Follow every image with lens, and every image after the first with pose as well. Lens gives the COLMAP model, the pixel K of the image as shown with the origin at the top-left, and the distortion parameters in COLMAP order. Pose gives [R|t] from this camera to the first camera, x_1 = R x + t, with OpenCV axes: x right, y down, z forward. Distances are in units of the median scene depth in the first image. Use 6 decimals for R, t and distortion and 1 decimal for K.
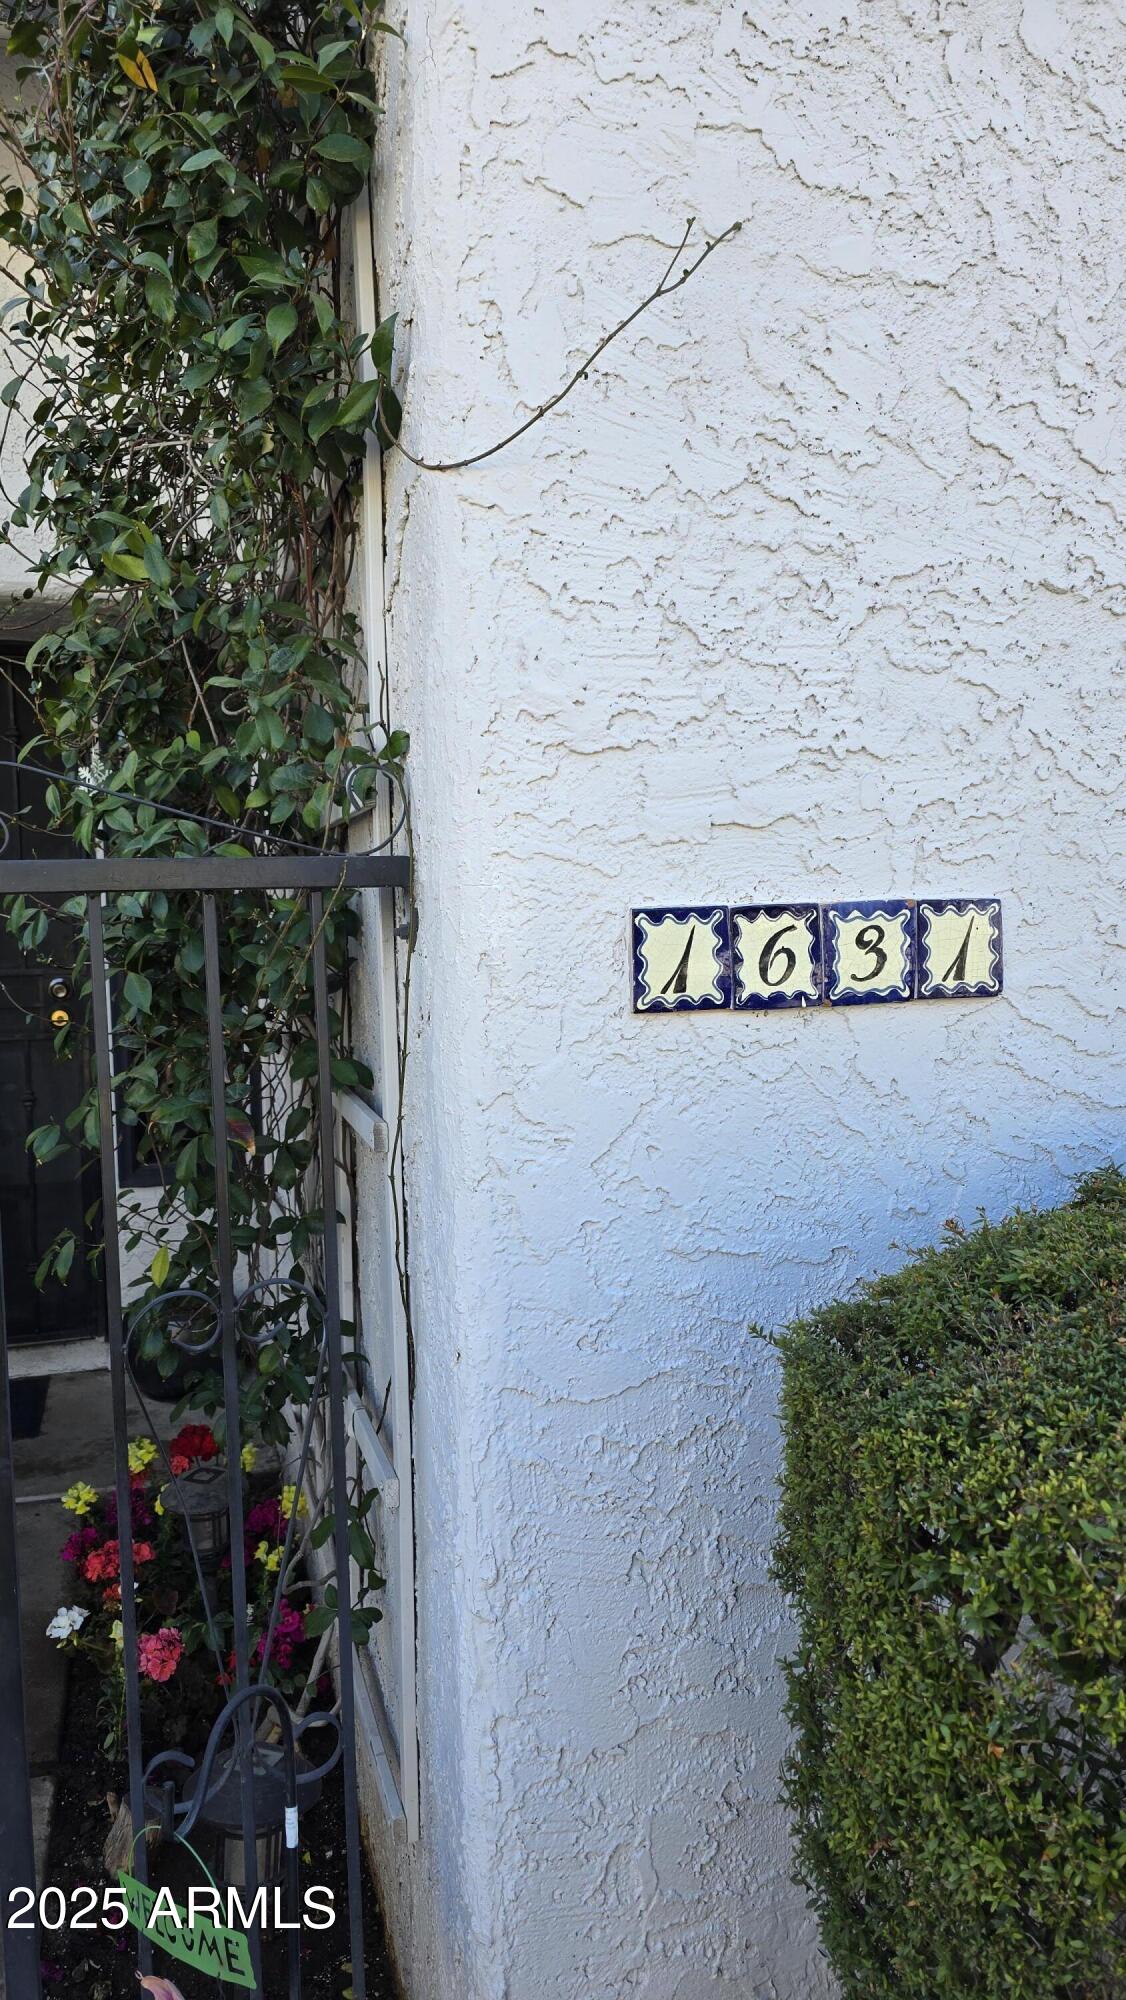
lens RADIAL K [[1310.6, 0, 556.4], [0, 1310.6, 1006.2], [0, 0, 1]] dist [0.059158, -0.052281]
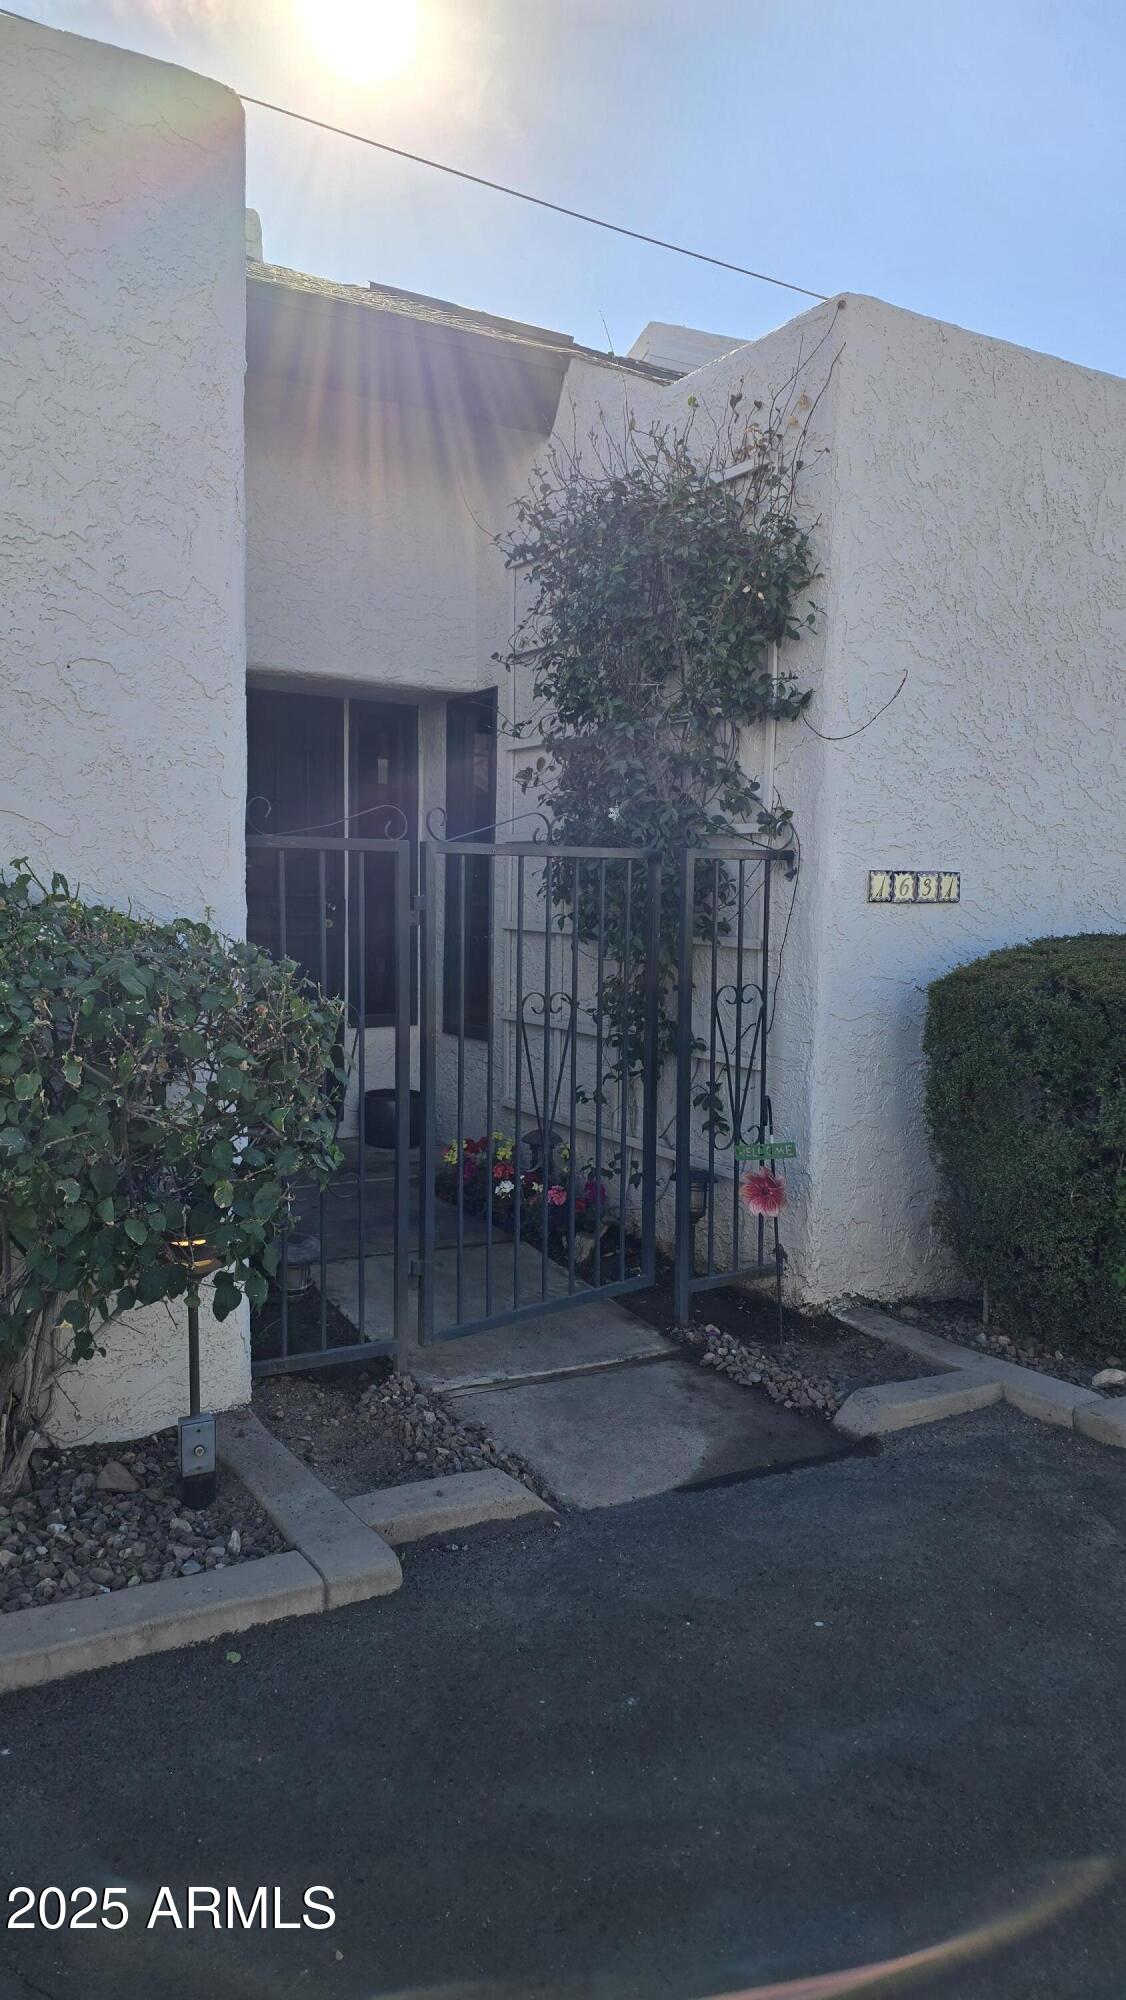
lens RADIAL K [[1310.6, 0, 567.5], [0, 1310.6, 999.3], [0, 0, 1]] dist [0.059158, -0.052281]
pose [[0.965698, 0.016586, 0.259139, -1.488453], [-0.020961, 0.999680, 0.014128, 0.213478], [-0.258822, -0.019075, 0.965737, -1.957100]]
